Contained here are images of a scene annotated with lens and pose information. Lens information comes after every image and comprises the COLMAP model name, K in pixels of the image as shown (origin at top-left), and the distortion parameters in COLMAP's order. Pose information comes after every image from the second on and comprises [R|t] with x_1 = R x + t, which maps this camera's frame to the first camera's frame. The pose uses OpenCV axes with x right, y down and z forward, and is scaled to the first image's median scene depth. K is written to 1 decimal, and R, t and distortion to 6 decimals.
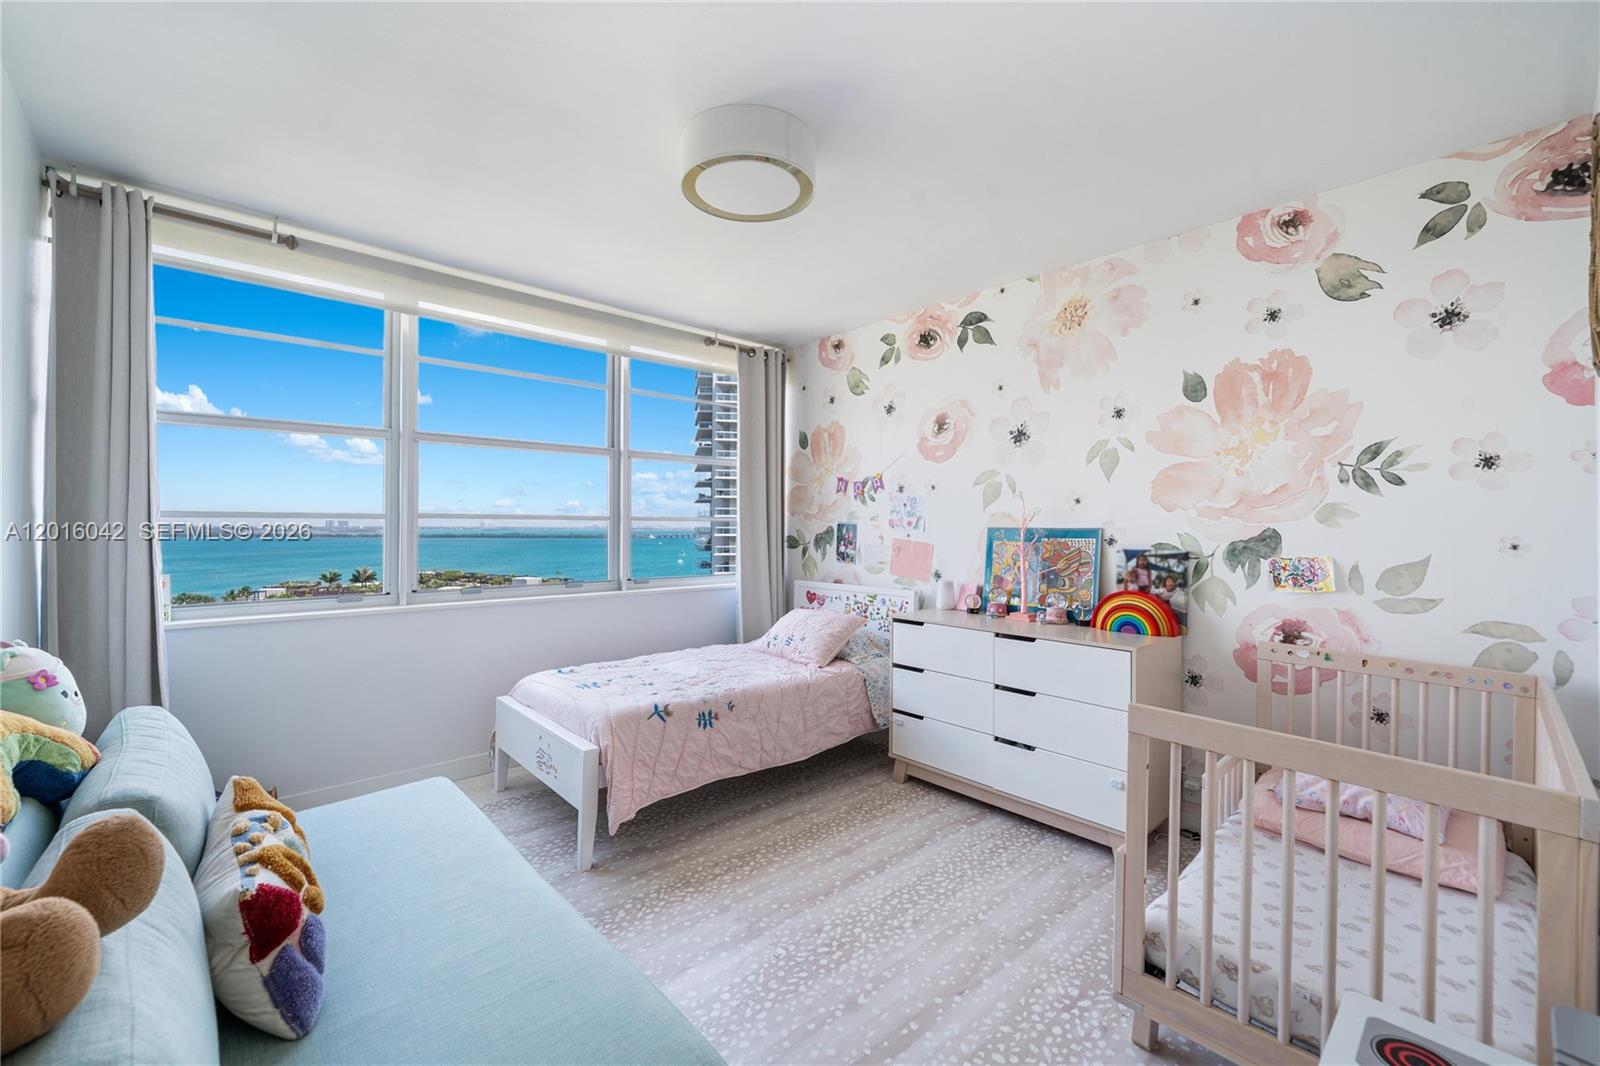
lens RADIAL K [[654.7, 0, 804.8], [0, 654.7, 527.1], [0, 0, 1]] dist [0.008222, -0.000347]
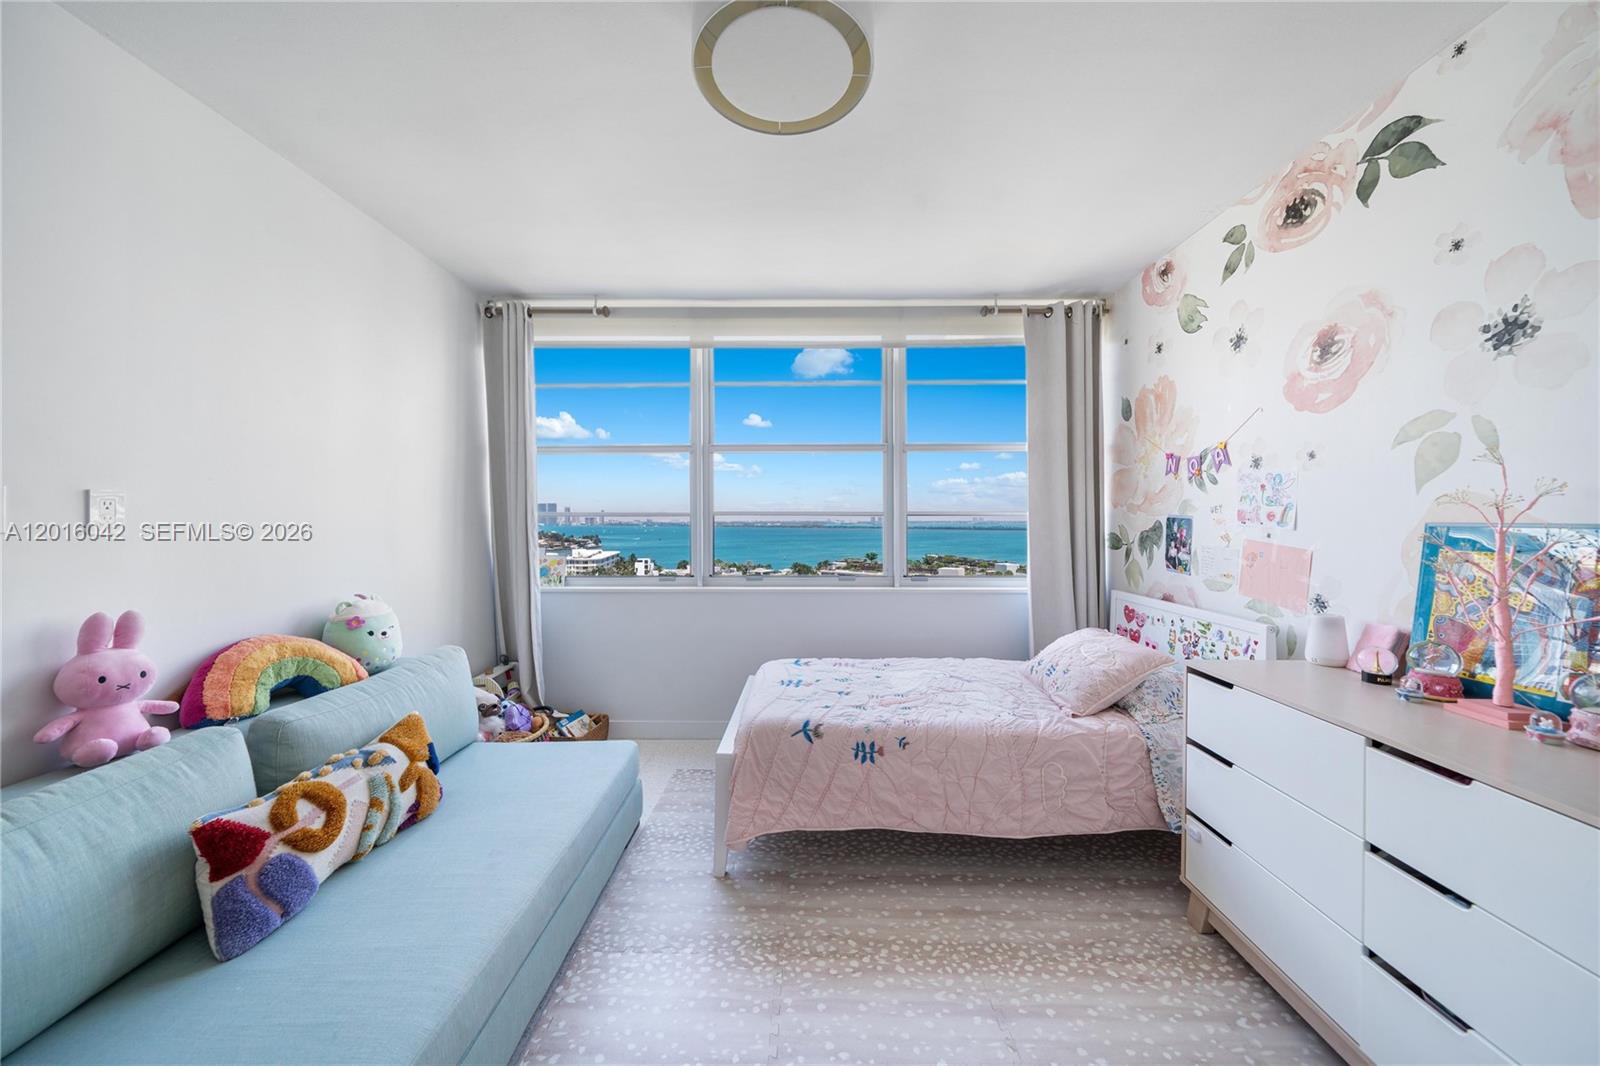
lens RADIAL K [[557.9, 0, 797.2], [0, 557.9, 525.5], [0, 0, 1]] dist [-0.004918, 0.000327]
pose [[0.725789, 0.002701, -0.687912, 0.223385], [0.002424, 0.999976, 0.006484, -0.001531], [0.687913, -0.006373, 0.725765, 0.341358]]
